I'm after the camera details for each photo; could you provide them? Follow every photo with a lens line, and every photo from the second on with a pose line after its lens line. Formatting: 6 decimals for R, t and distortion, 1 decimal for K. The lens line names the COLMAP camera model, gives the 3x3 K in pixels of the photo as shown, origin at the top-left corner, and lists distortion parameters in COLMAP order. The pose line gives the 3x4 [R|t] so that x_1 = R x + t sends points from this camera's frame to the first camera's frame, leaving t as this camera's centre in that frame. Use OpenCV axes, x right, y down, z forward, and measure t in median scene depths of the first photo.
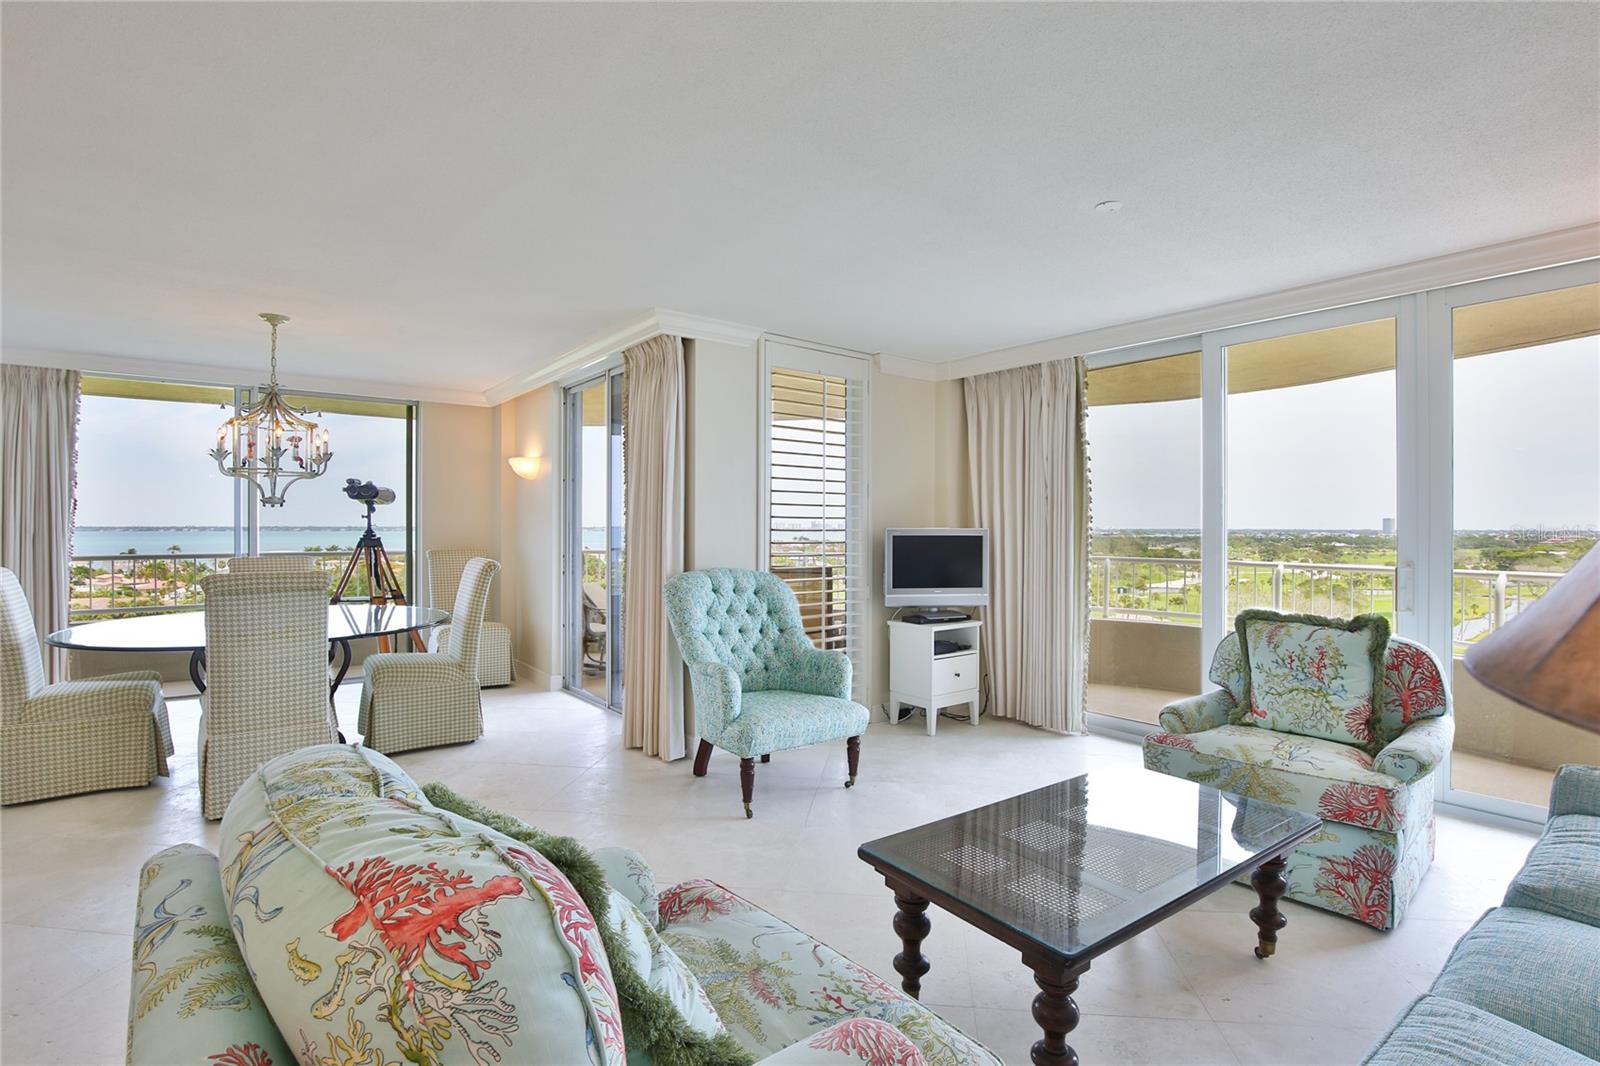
lens RADIAL K [[790.6, 0, 800.0], [0, 790.6, 533.0], [0, 0, 1]] dist [-0.020729, 0.006460]
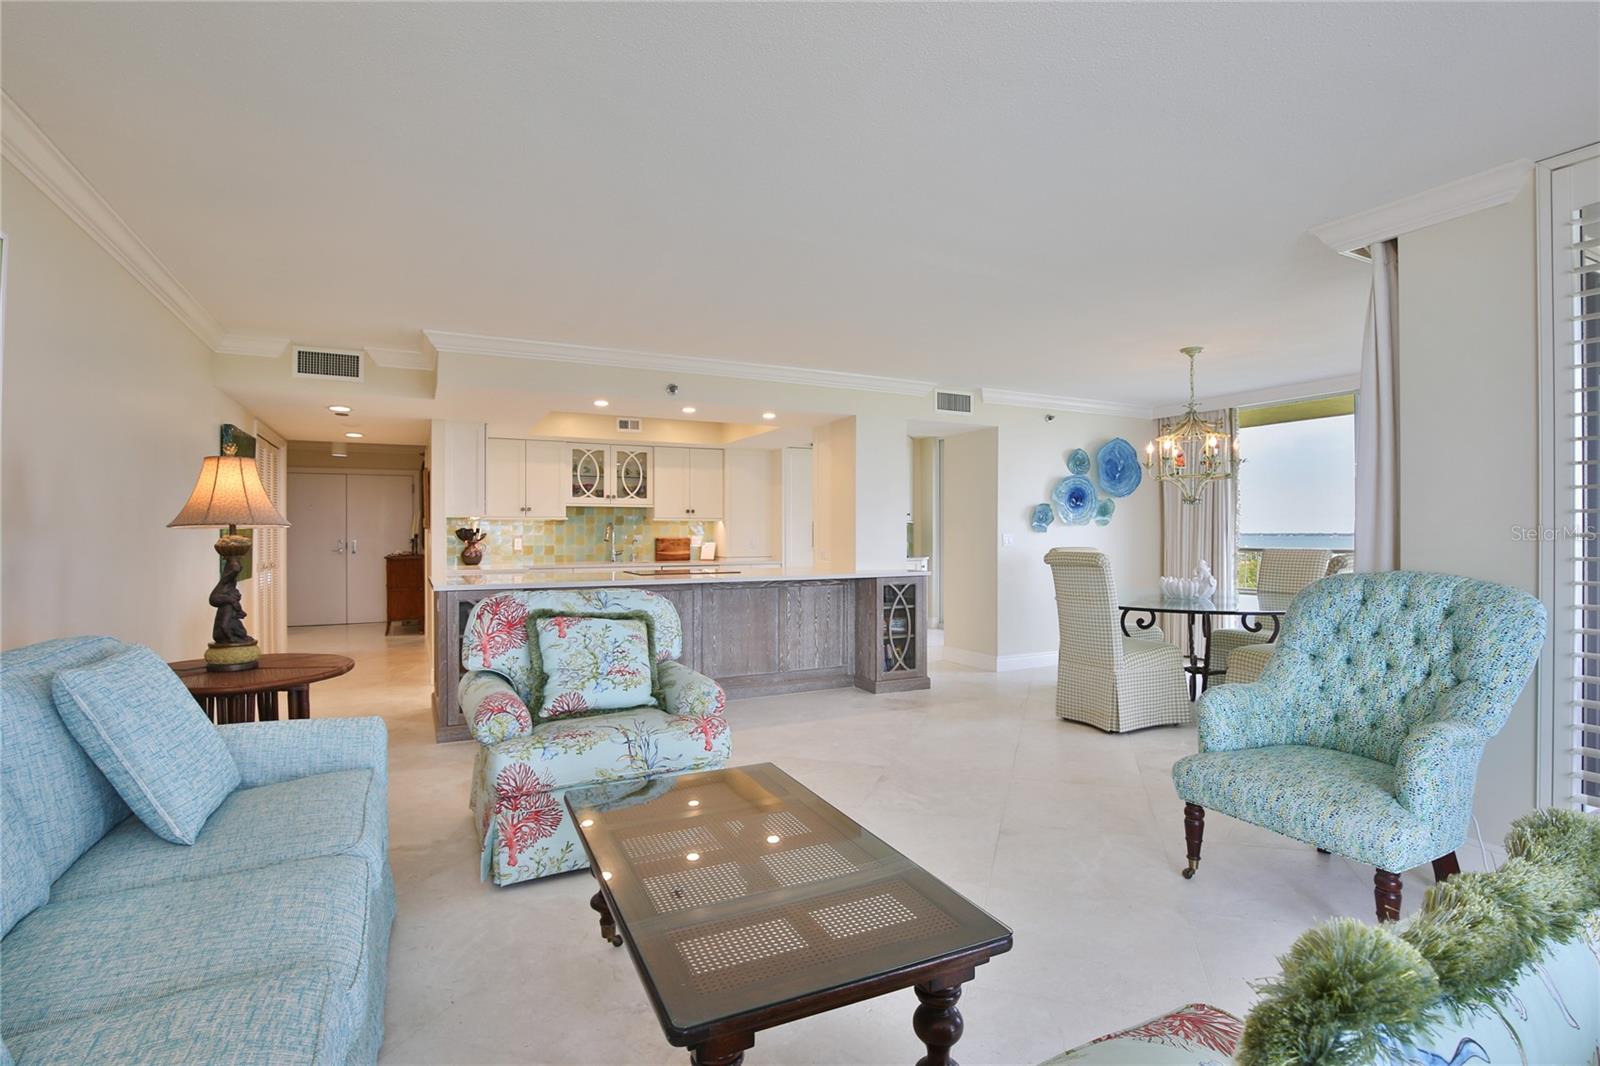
lens RADIAL K [[770.6, 0, 813.1], [0, 770.6, 530.5], [0, 0, 1]] dist [-0.019985, 0.001149]
pose [[-0.170481, -0.006583, -0.985339, 0.508211], [-0.007509, 0.999957, -0.005381, 0.014556], [0.985332, 0.006482, -0.170524, 0.519635]]
